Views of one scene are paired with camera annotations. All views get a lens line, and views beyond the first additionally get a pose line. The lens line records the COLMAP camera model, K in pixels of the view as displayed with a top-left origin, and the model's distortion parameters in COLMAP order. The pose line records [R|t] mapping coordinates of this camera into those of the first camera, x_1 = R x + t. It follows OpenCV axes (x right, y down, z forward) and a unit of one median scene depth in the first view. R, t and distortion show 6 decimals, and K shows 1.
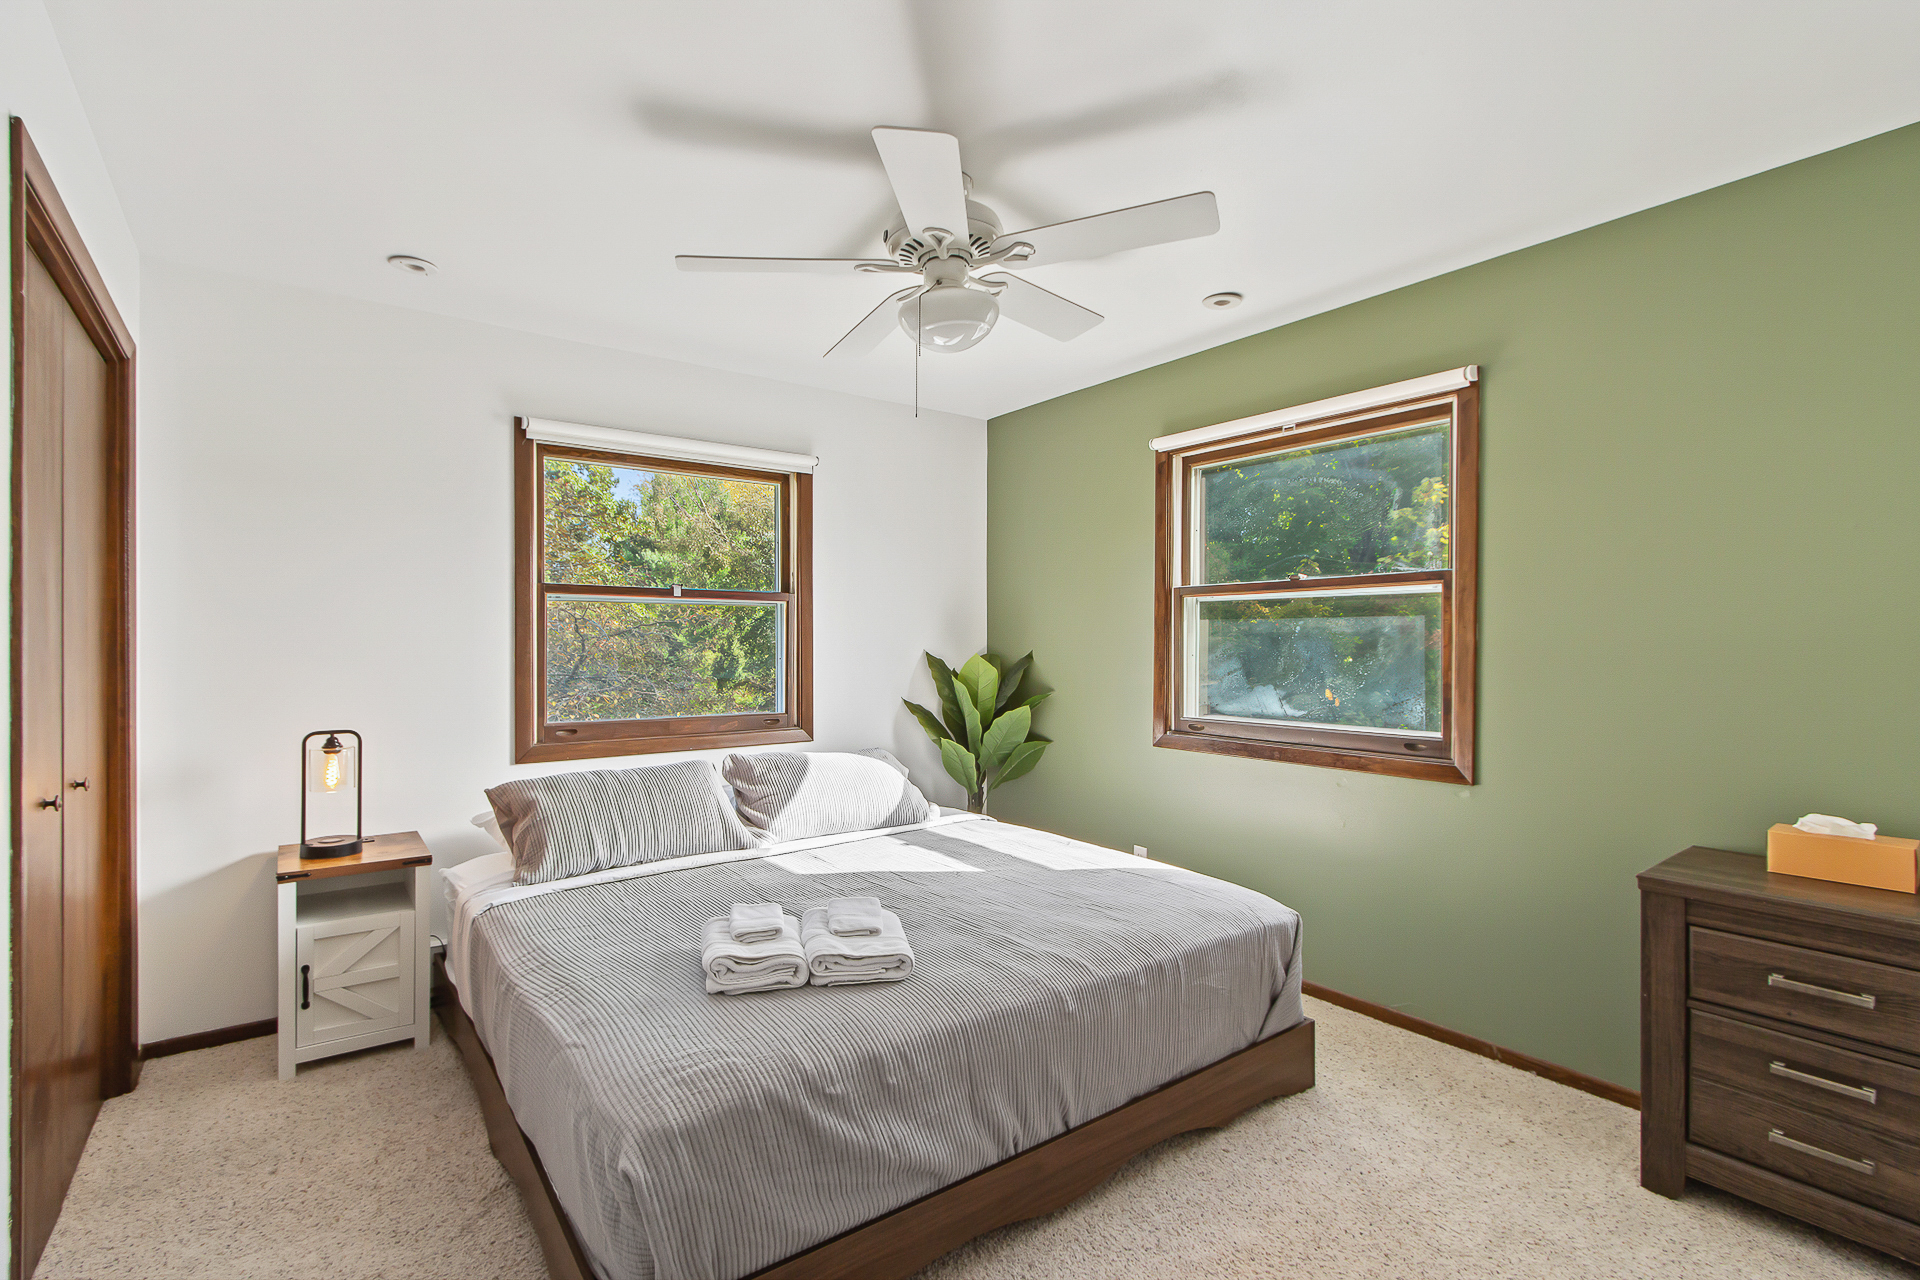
lens RADIAL K [[924.8, 0, 960.0], [0, 924.8, 640.0], [0, 0, 1]] dist [0.003399, 0.000618]
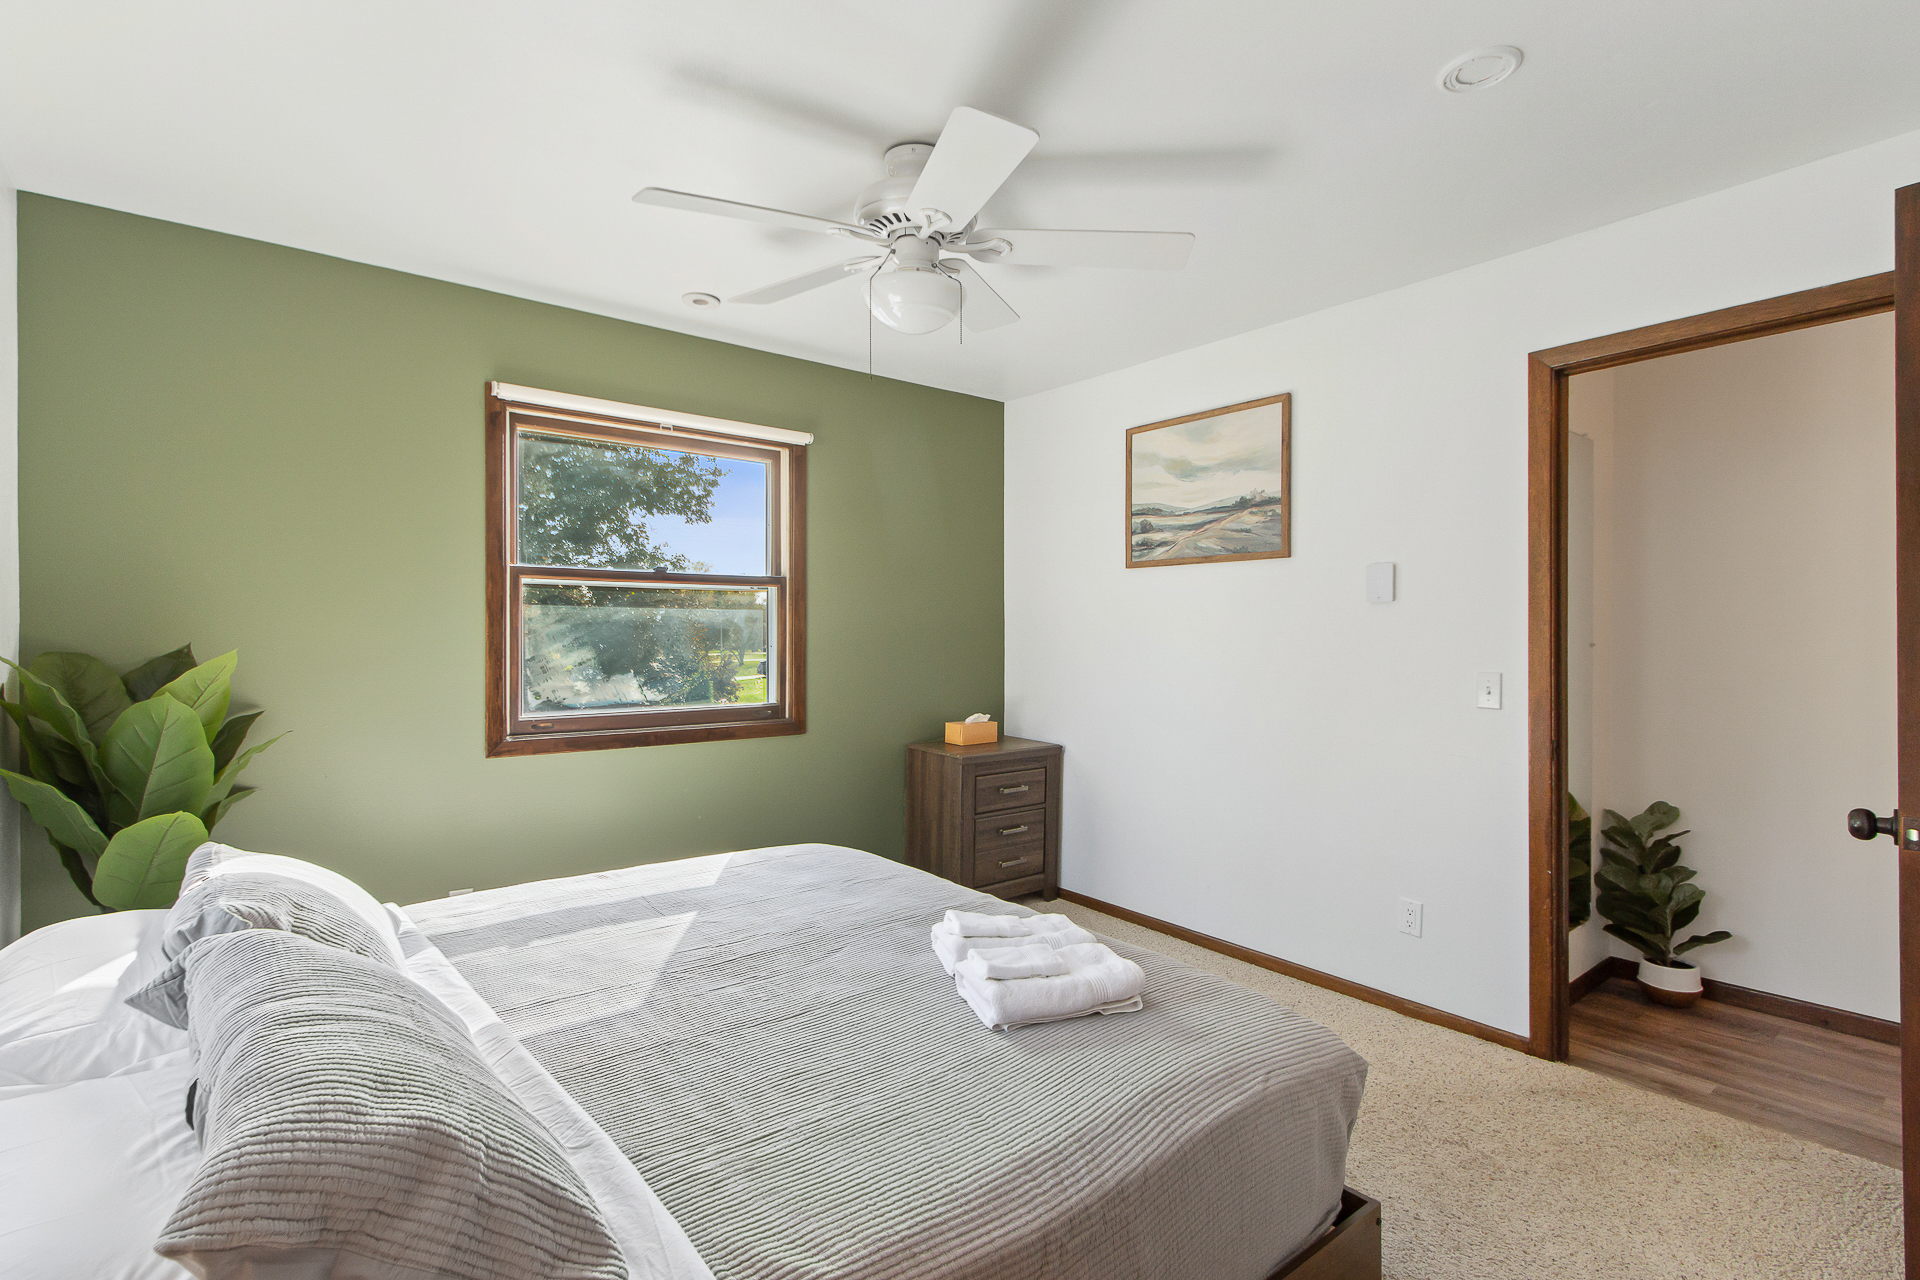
lens RADIAL K [[870.7, 0, 960.0], [0, 870.7, 640.0], [0, 0, 1]] dist [-0.001574, -0.000112]
pose [[-0.036842, -0.010968, 0.999261, -0.741164], [-0.002574, 0.999937, 0.010881, 0.001894], [-0.999318, -0.002172, -0.036868, 0.796416]]
